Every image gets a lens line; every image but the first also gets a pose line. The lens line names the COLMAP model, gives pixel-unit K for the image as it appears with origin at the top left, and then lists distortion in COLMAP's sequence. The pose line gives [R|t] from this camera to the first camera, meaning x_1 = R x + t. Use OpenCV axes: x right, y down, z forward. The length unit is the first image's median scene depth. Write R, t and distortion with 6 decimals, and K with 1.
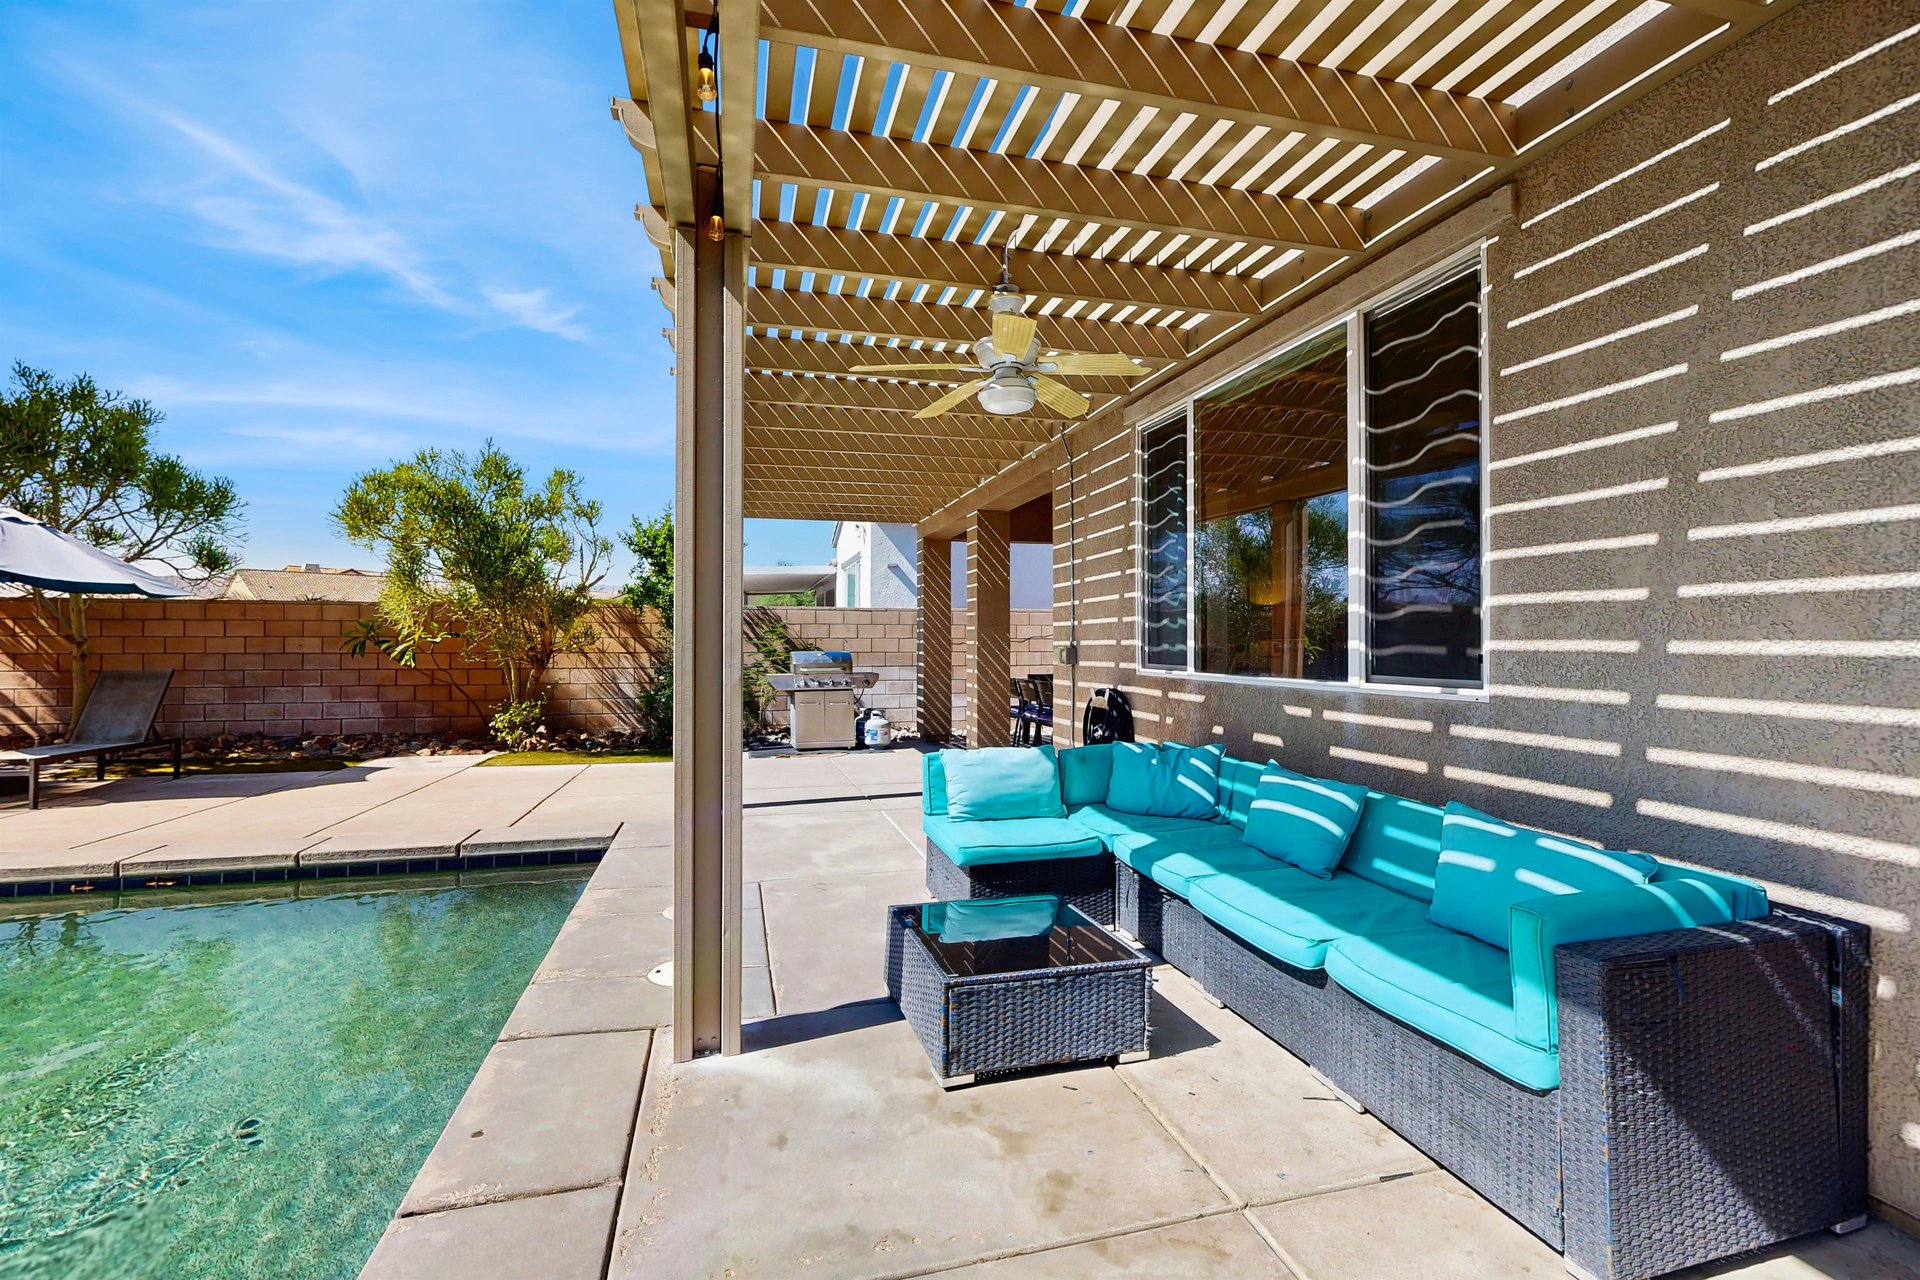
lens RADIAL K [[826.9, 0, 960.0], [0, 826.9, 640.0], [0, 0, 1]] dist [0.002504, 0.000605]
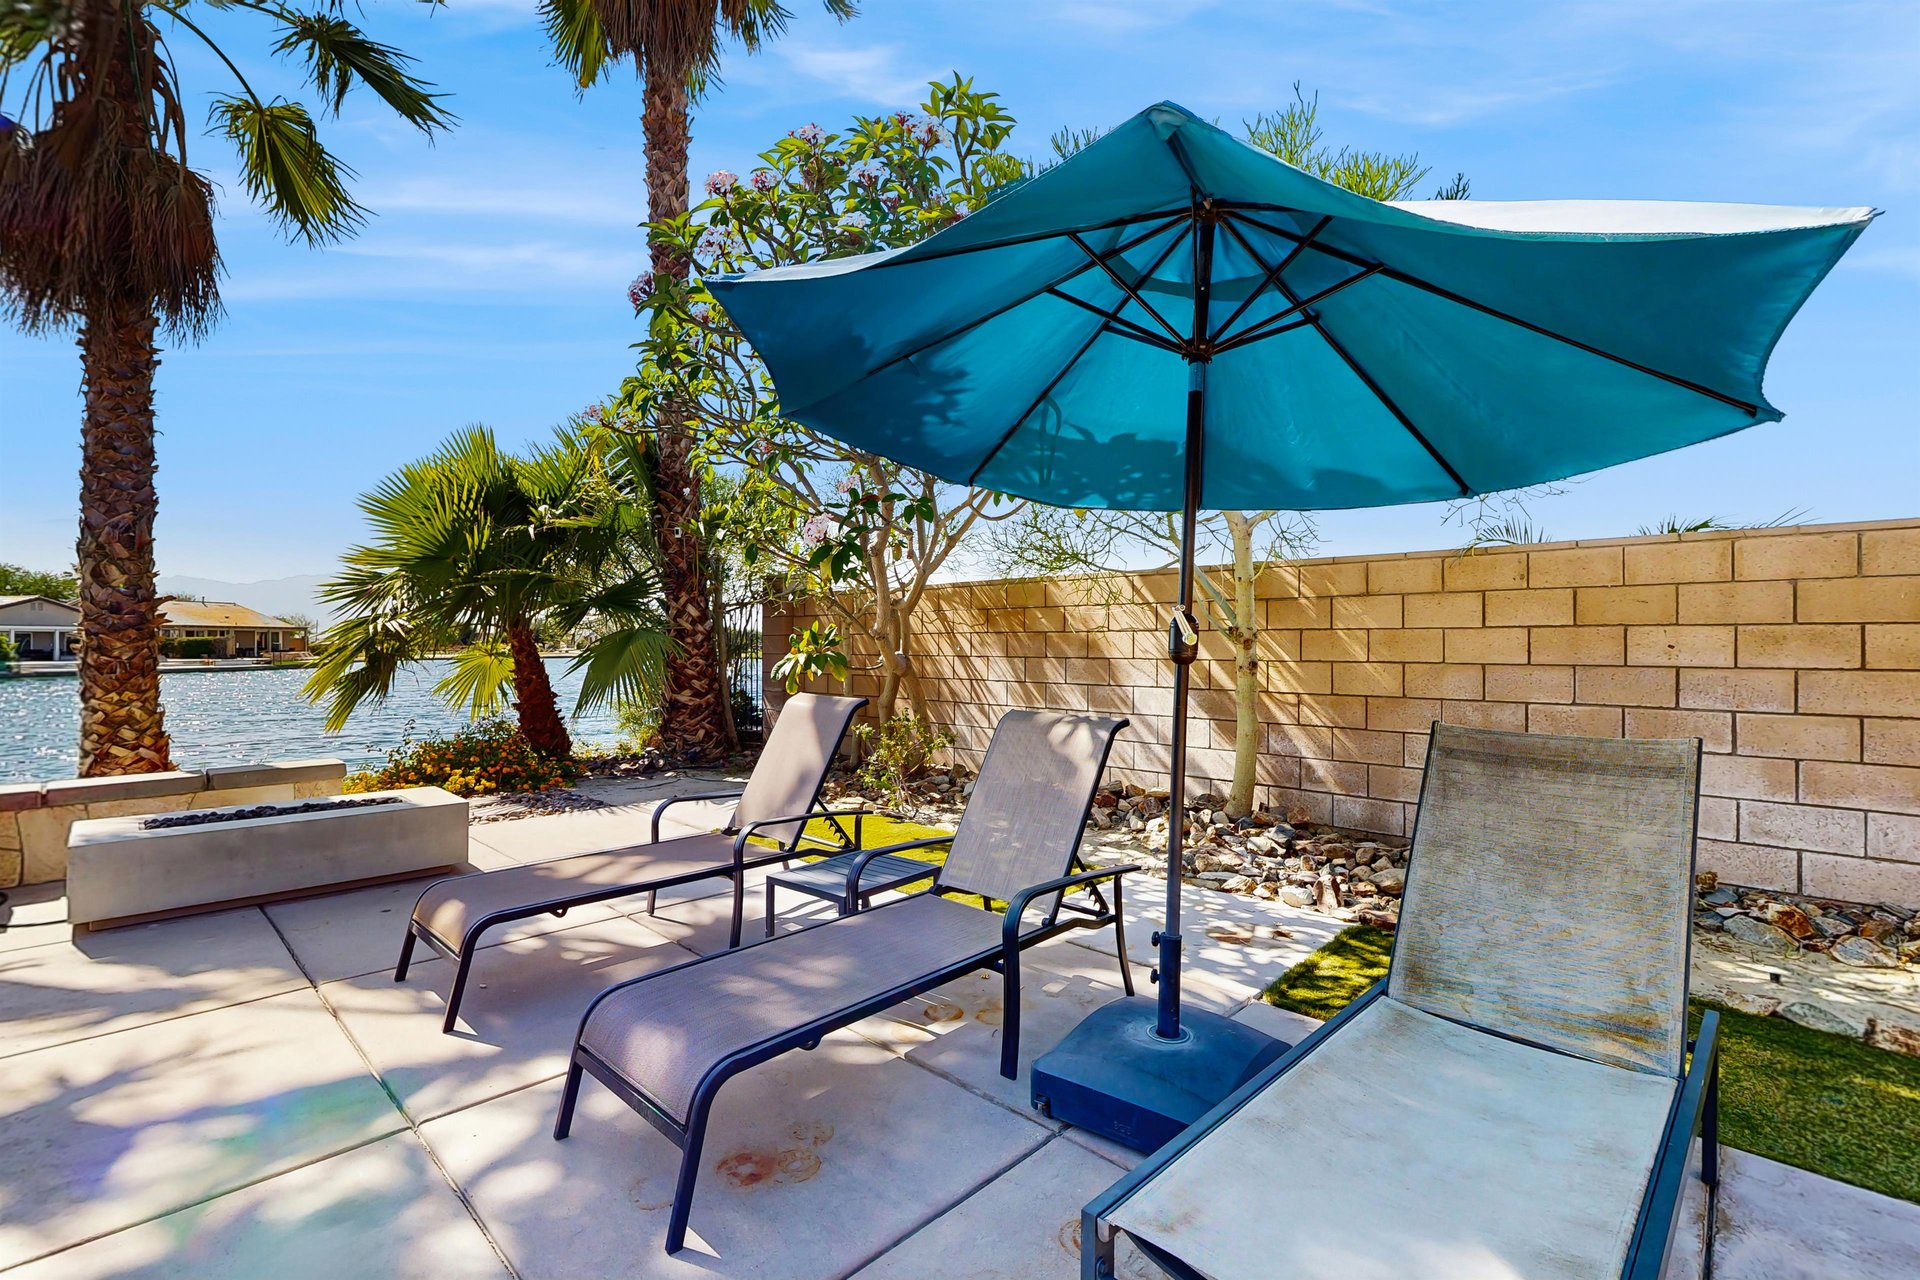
lens RADIAL K [[847.5, 0, 960.0], [0, 847.5, 640.0], [0, 0, 1]] dist [0.001037, 0.000173]
pose [[0.510113, -0.004741, -0.860094, -0.624626], [0.001873, 0.999989, -0.004401, 0.004477], [0.860106, 0.000634, 0.510116, 0.505124]]
